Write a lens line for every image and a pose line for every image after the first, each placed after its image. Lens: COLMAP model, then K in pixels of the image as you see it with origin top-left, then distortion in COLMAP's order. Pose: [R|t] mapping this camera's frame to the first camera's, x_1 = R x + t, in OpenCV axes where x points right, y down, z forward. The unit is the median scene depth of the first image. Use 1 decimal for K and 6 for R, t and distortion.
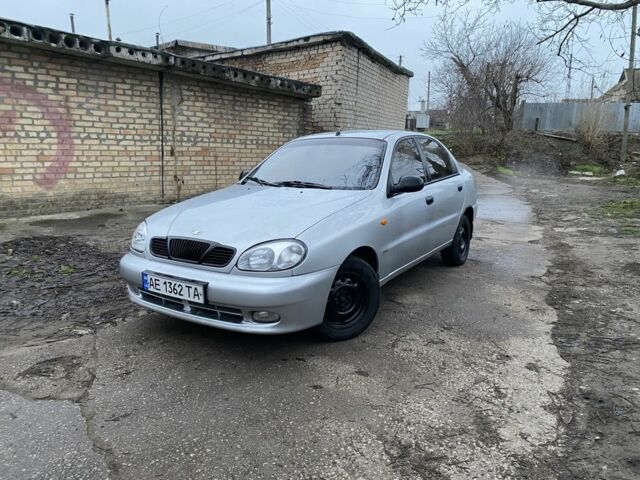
lens RADIAL K [[488.0, 0, 322.0], [0, 488.0, 242.1], [0, 0, 1]] dist [0.031983, -0.027370]
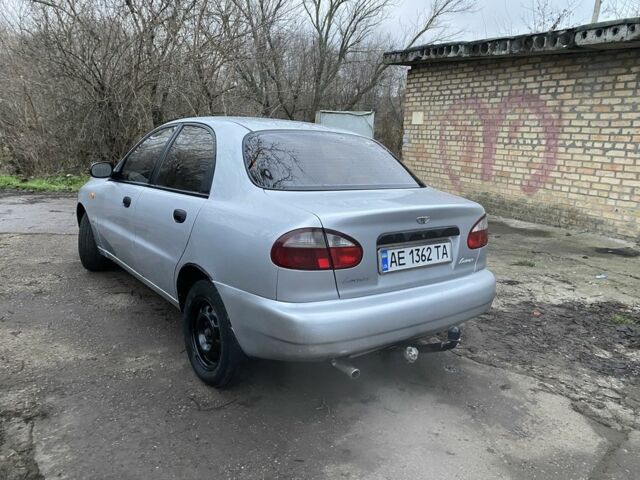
lens RADIAL K [[486.4, 0, 320.0], [0, 486.4, 240.0], [0, 0, 1]] dist [0.011553, -0.004687]
pose [[-0.345196, 0.170320, -0.922947, 0.490678], [-0.230136, 0.938012, 0.259175, -0.174592], [0.909878, 0.301870, -0.284600, 0.878155]]
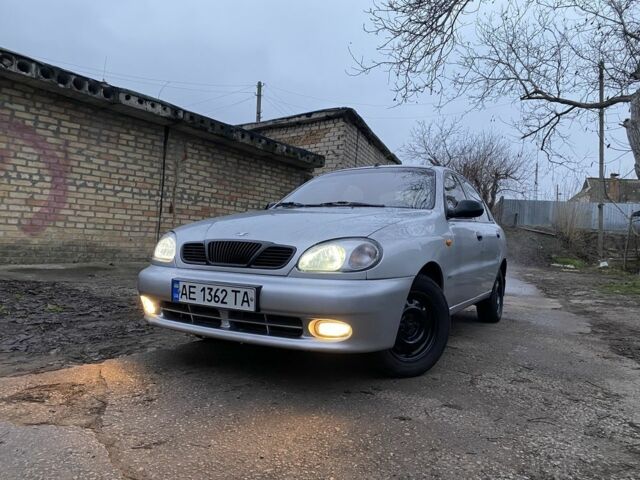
lens RADIAL K [[487.4, 0, 326.5], [0, 487.4, 251.0], [0, 0, 1]] dist [0.040307, -0.041572]
pose [[0.997519, 0.036211, 0.060367, -0.067618], [-0.024929, 0.983692, -0.178126, 0.063920], [-0.065832, 0.176179, 0.982154, 0.073842]]
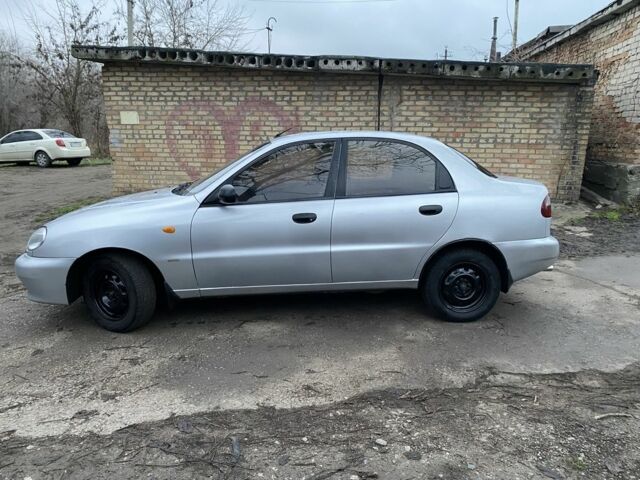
lens RADIAL K [[488.0, 0, 322.0], [0, 488.0, 242.1], [0, 0, 1]] dist [0.031983, -0.027370]
pose [[0.602260, 0.154387, -0.783229, 0.502489], [-0.149134, 0.985608, 0.079603, -0.065039], [0.784246, 0.068864, 0.616616, 0.300812]]
